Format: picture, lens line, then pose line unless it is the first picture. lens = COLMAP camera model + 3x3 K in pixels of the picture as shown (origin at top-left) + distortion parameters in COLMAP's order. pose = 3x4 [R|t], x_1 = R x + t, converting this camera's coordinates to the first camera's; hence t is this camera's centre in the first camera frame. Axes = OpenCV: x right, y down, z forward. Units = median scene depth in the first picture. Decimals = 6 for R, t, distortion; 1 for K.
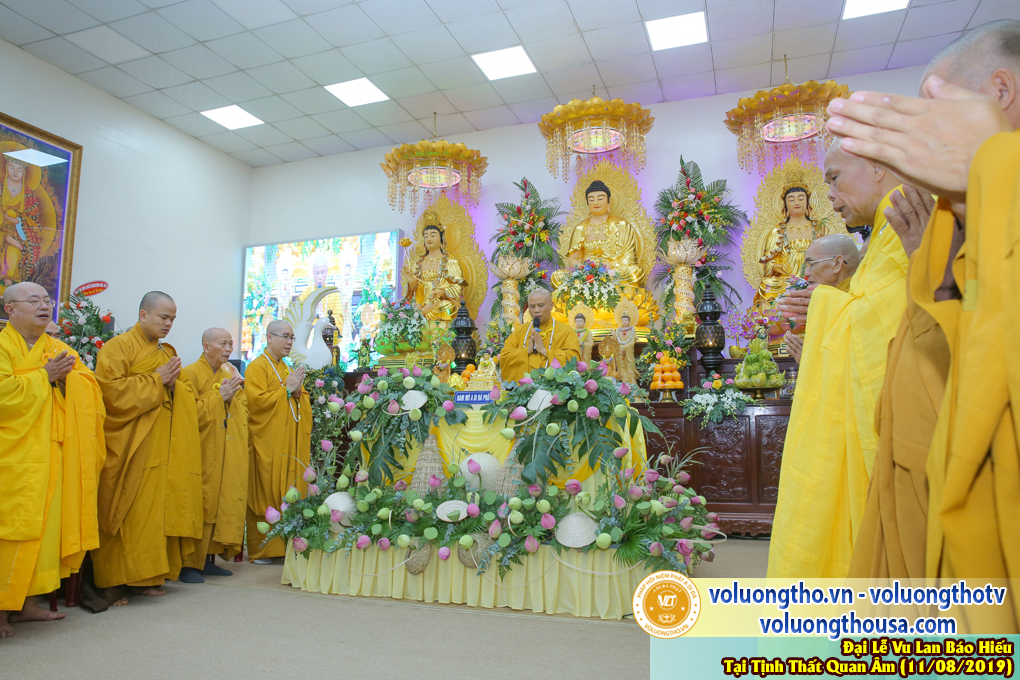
lens RADIAL K [[690.0, 0, 510.1], [0, 690.0, 338.3], [0, 0, 1]] dist [-0.115847, 0.088436]
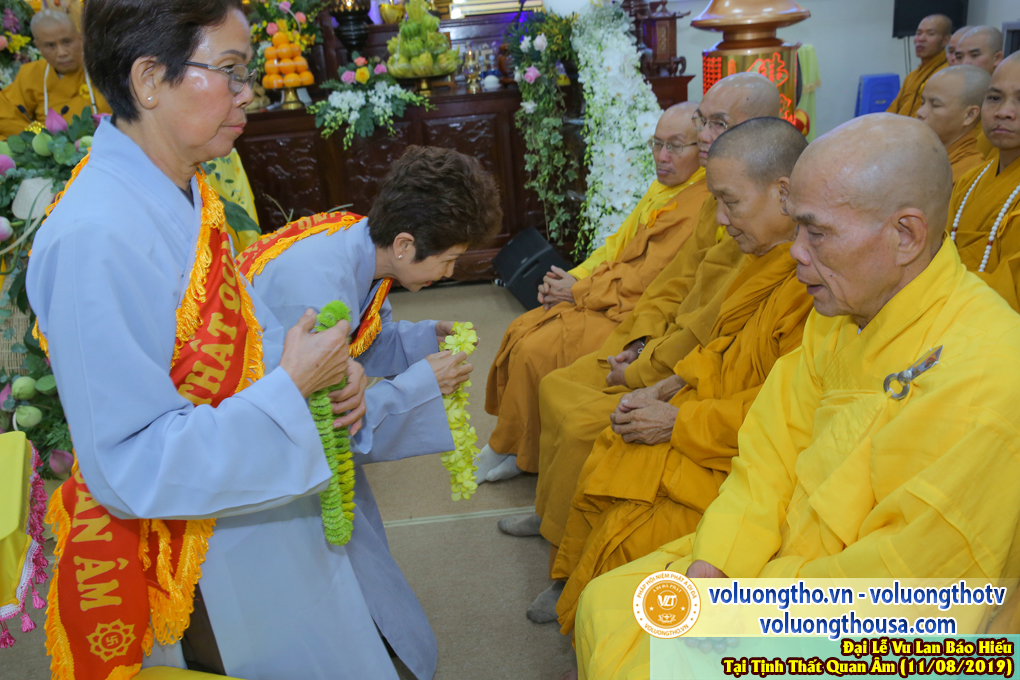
lens RADIAL K [[876.7, 0, 510.0], [0, 876.7, 340.0], [0, 0, 1]] dist [-0.059643, 0.113229]
pose [[0.912969, -0.197923, 0.356812, 0.072684], [0.023301, 0.898338, 0.438687, -0.064840], [-0.407364, -0.392193, 0.824766, 0.124524]]
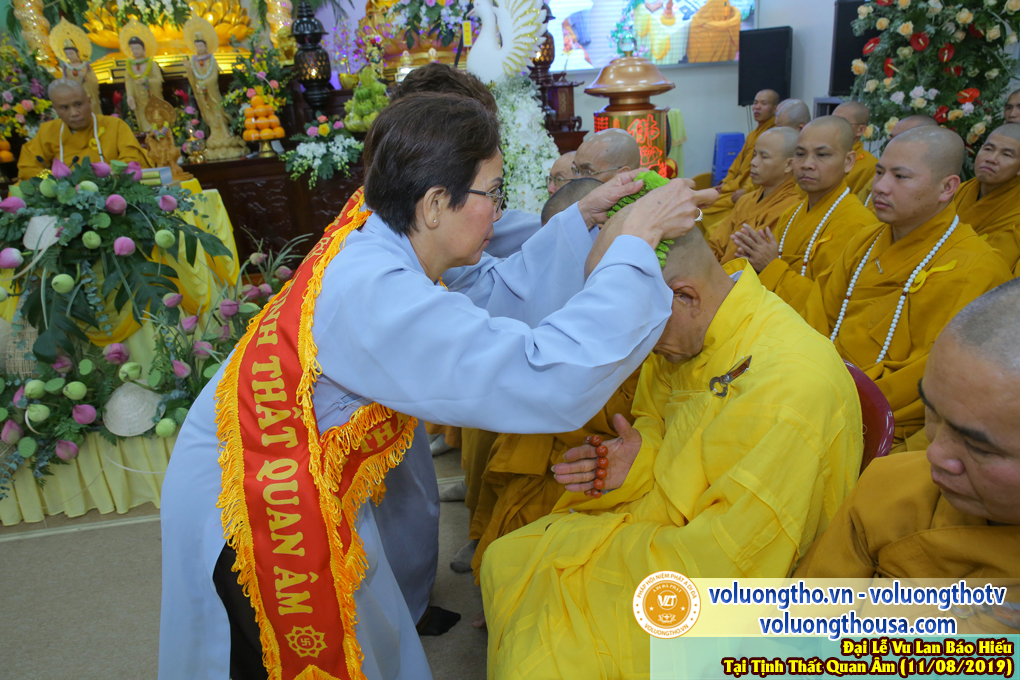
lens RADIAL K [[690.0, 0, 510.1], [0, 690.0, 338.3], [0, 0, 1]] dist [-0.115847, 0.088436]
pose [[0.879064, -0.211906, 0.427016, 0.088060], [0.002440, 0.897756, 0.440486, -0.062198], [-0.476697, -0.386174, 0.789702, 0.130437]]
